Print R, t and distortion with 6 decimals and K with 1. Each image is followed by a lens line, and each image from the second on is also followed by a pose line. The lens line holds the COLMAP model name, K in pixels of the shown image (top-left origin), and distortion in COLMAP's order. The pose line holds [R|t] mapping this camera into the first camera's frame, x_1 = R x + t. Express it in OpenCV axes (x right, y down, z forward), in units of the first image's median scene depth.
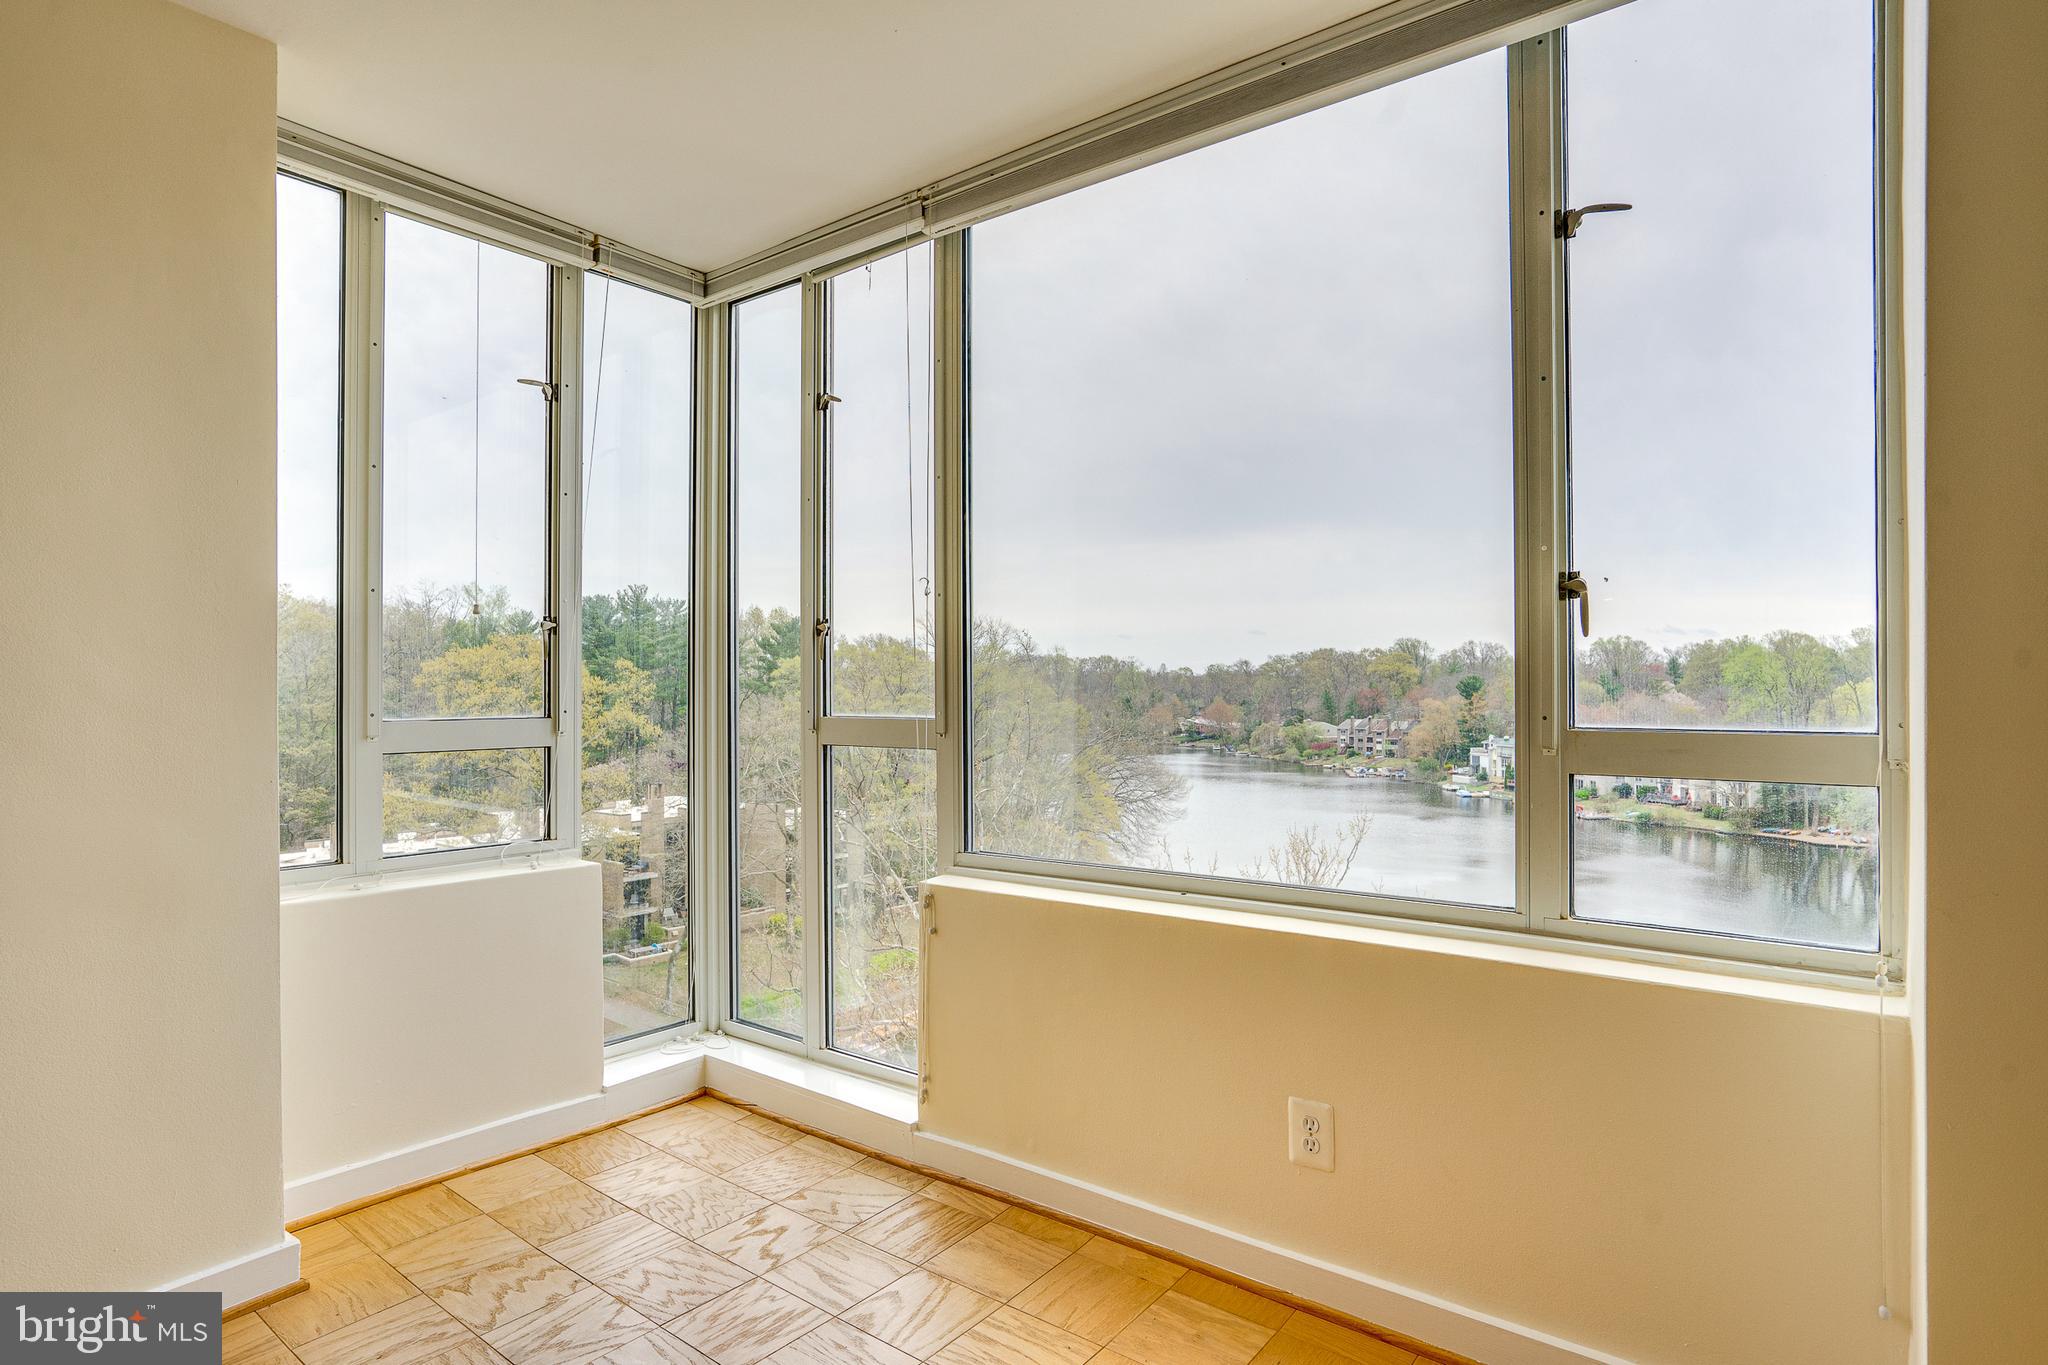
lens RADIAL K [[1105.3, 0, 1026.0], [0, 1105.3, 680.4], [0, 0, 1]] dist [-0.042358, 0.028618]
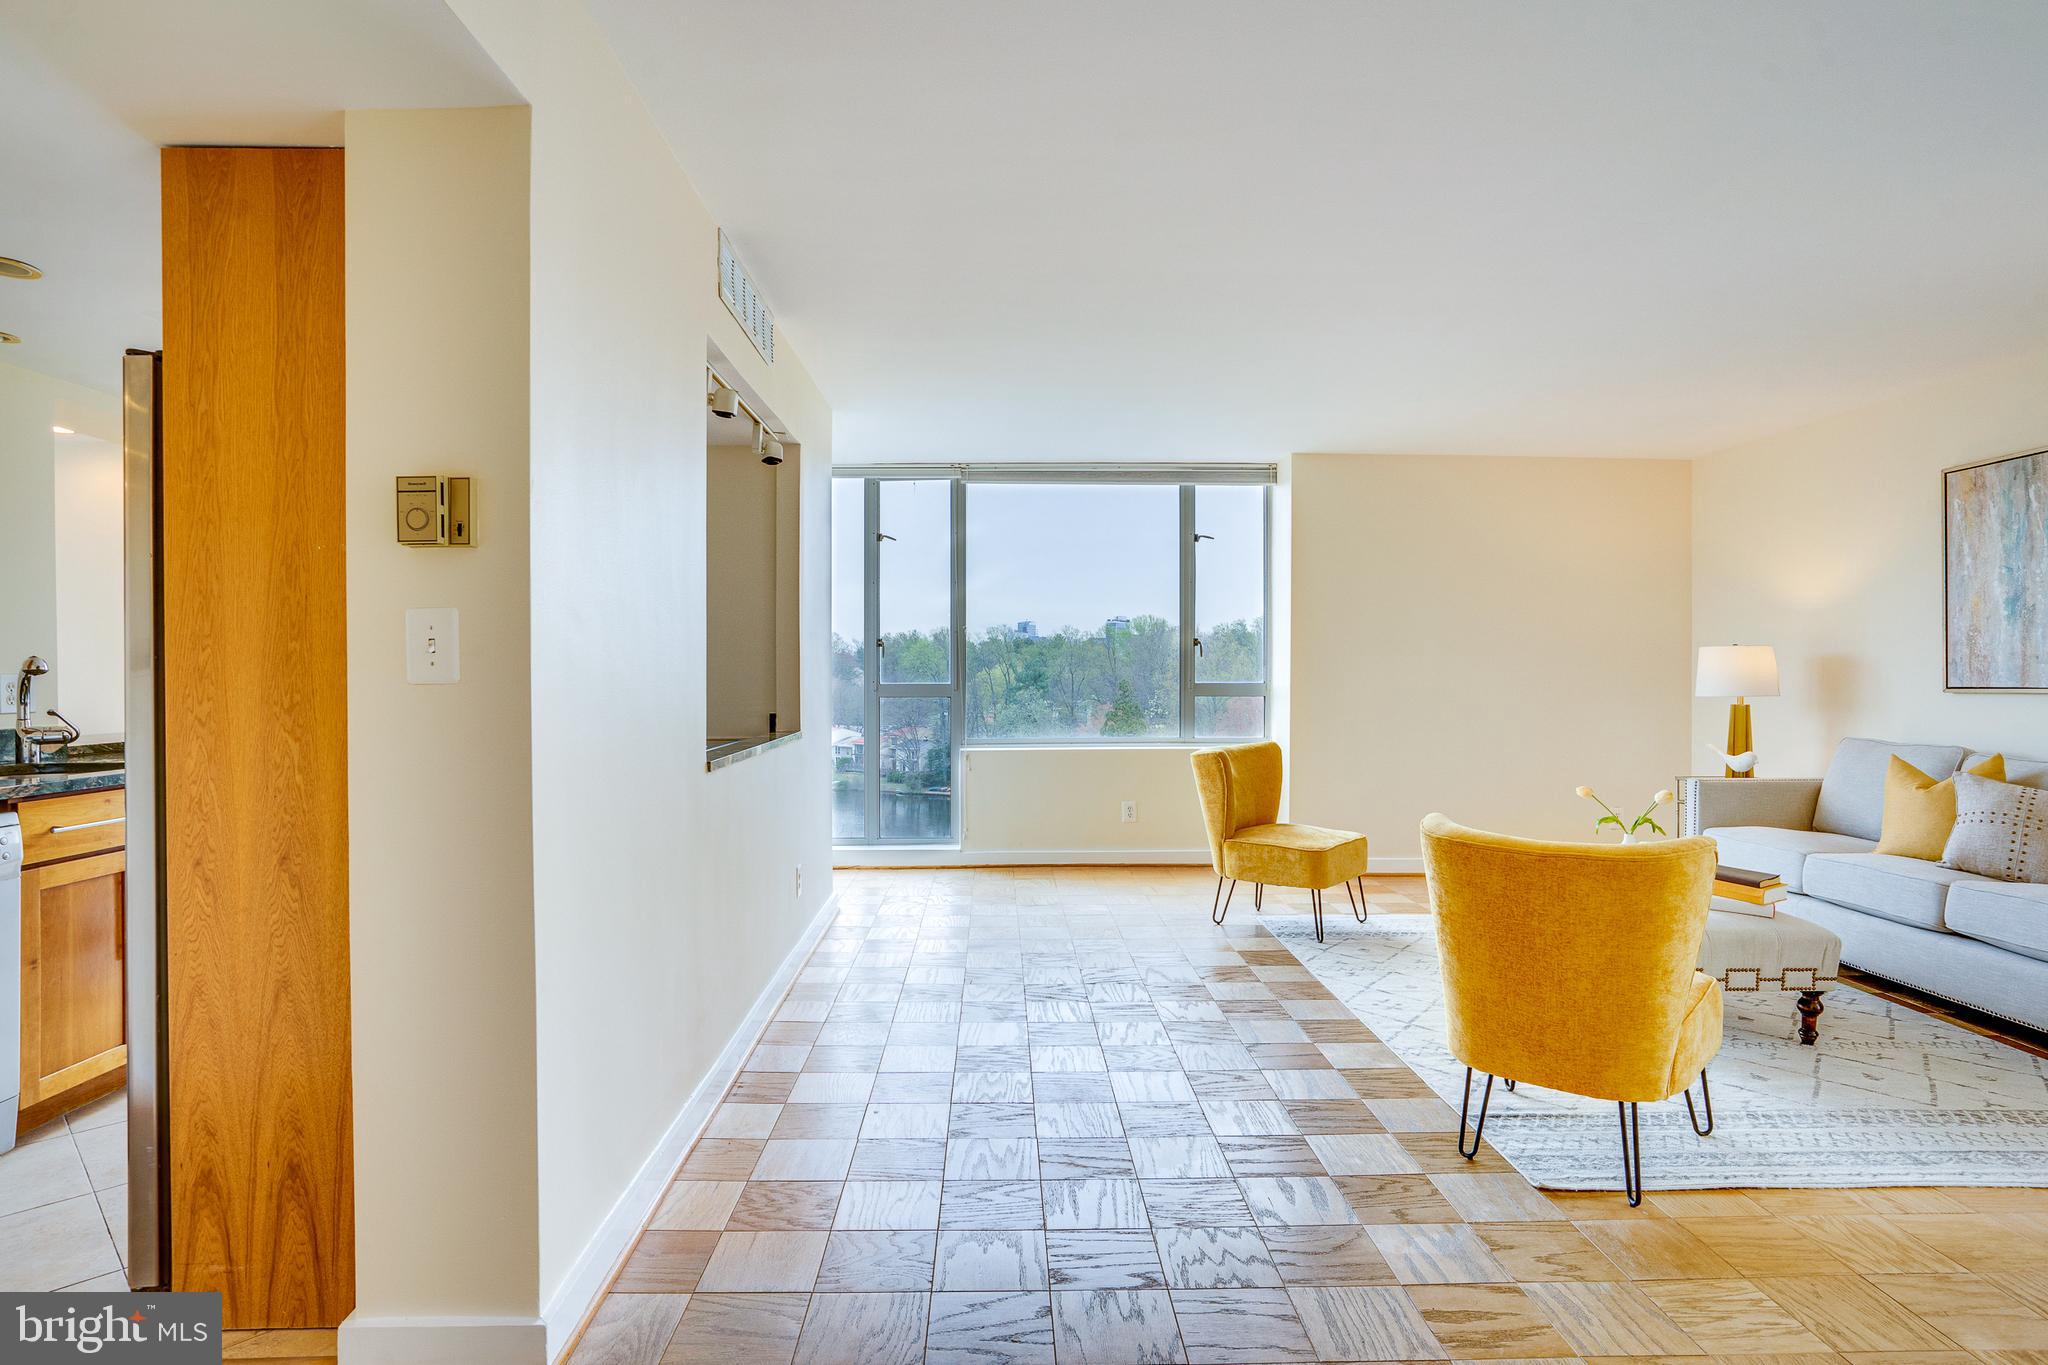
lens RADIAL K [[1091.2, 0, 1032.0], [0, 1091.2, 679.1], [0, 0, 1]] dist [-0.053927, 0.033553]
pose [[0.766863, -0.002467, 0.641806, -1.328465], [-0.005418, 0.999932, 0.010318, -0.002859], [-0.641787, -0.011390, 0.766798, -0.836699]]
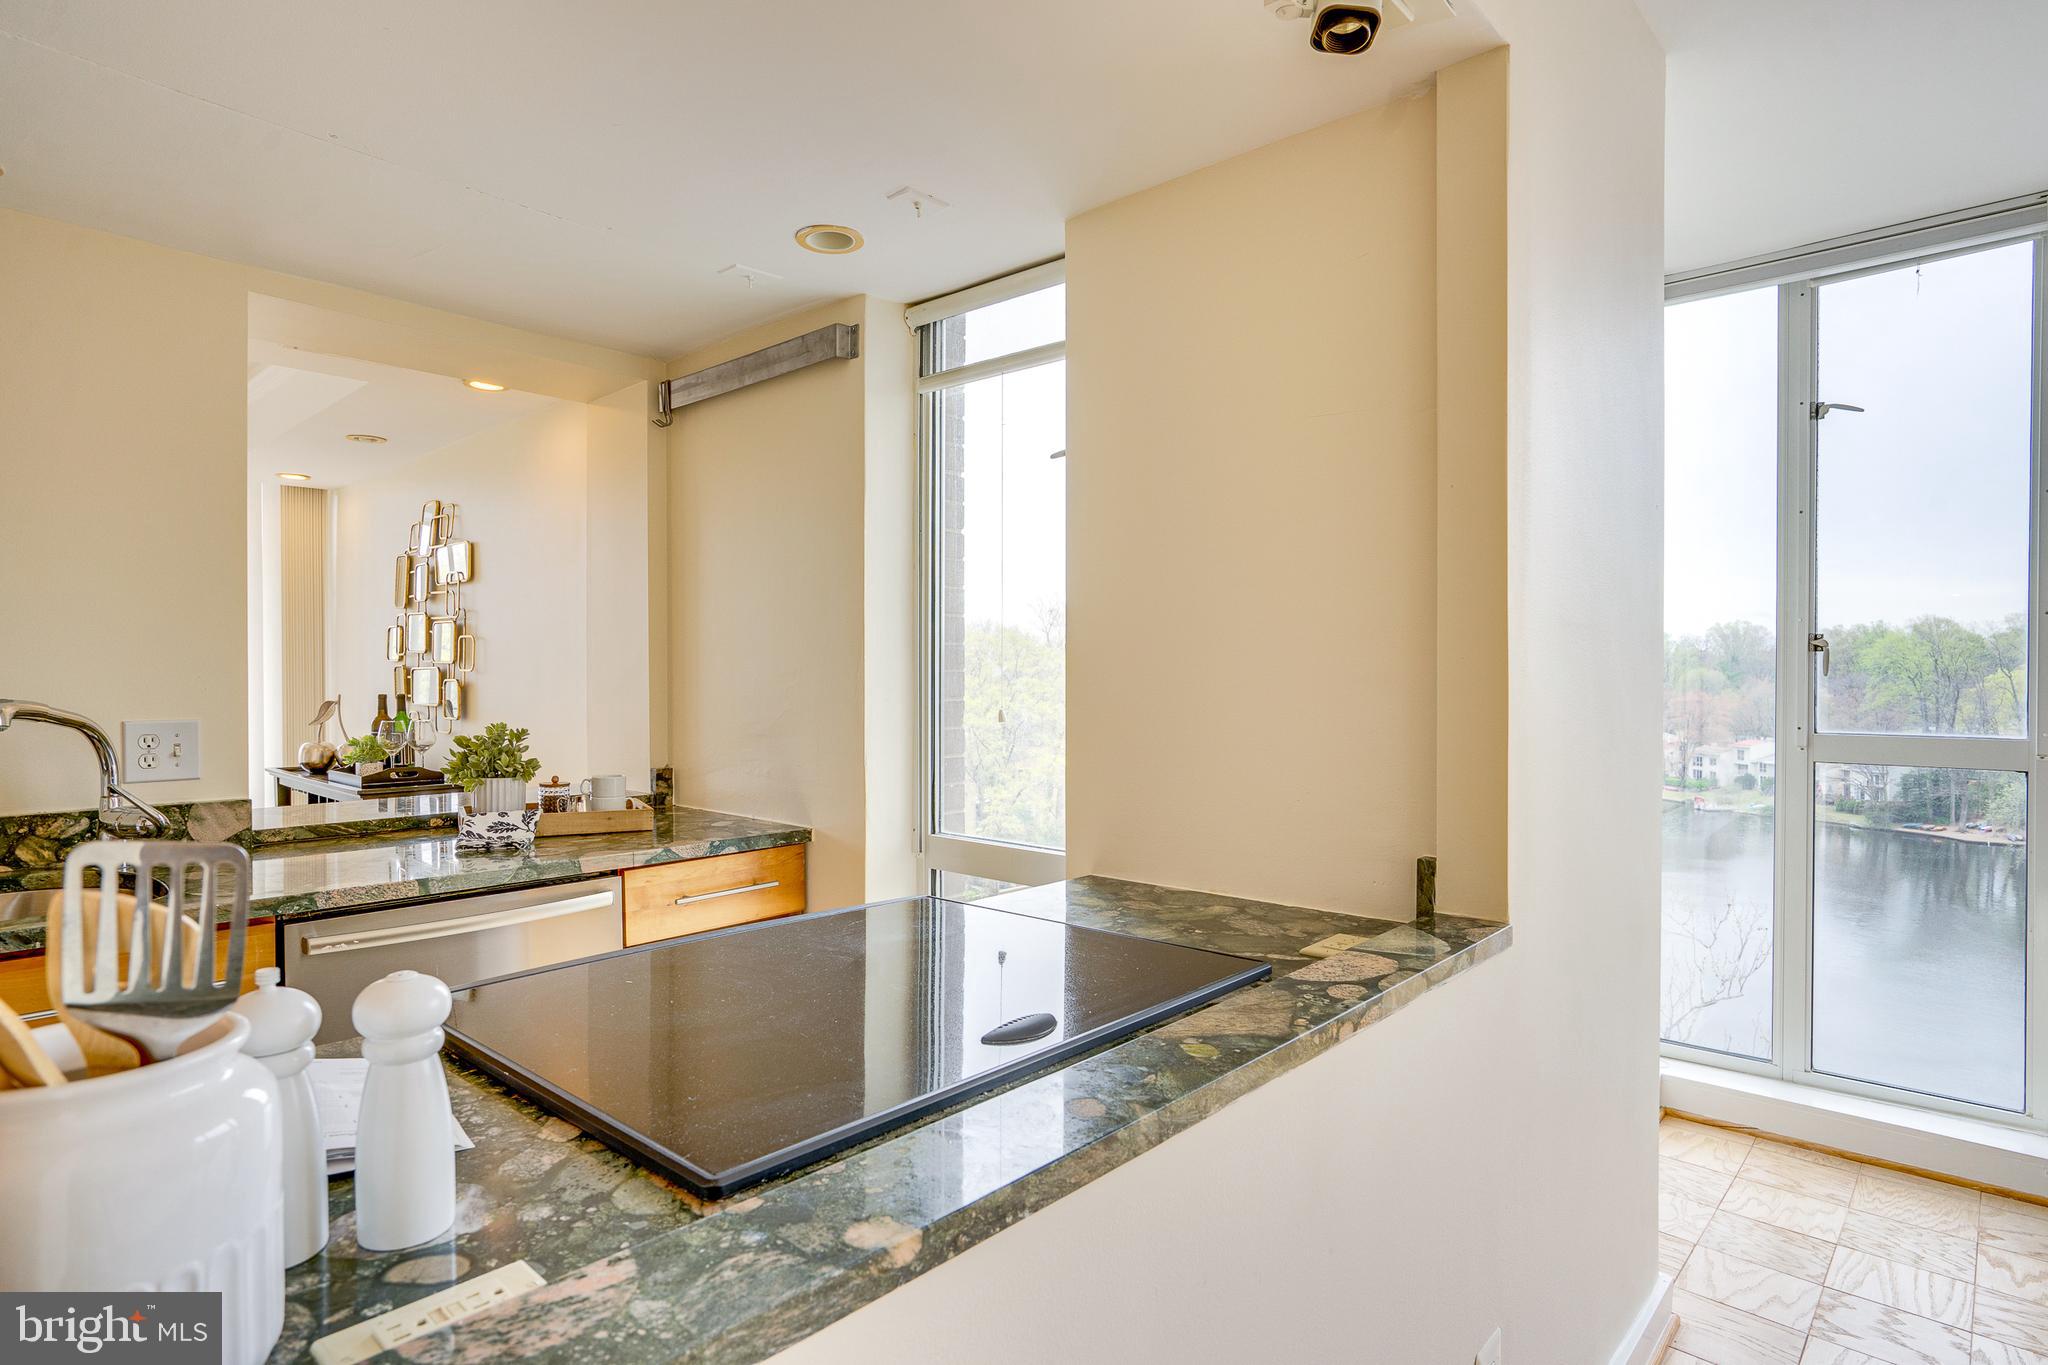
lens RADIAL K [[1105.3, 0, 1026.0], [0, 1105.3, 680.4], [0, 0, 1]] dist [-0.042358, 0.028618]
pose [[0.997135, 0.004934, -0.075476, -0.812150], [-0.003788, 0.999875, 0.015326, -0.029427], [0.075542, -0.014997, 0.997030, -0.022526]]
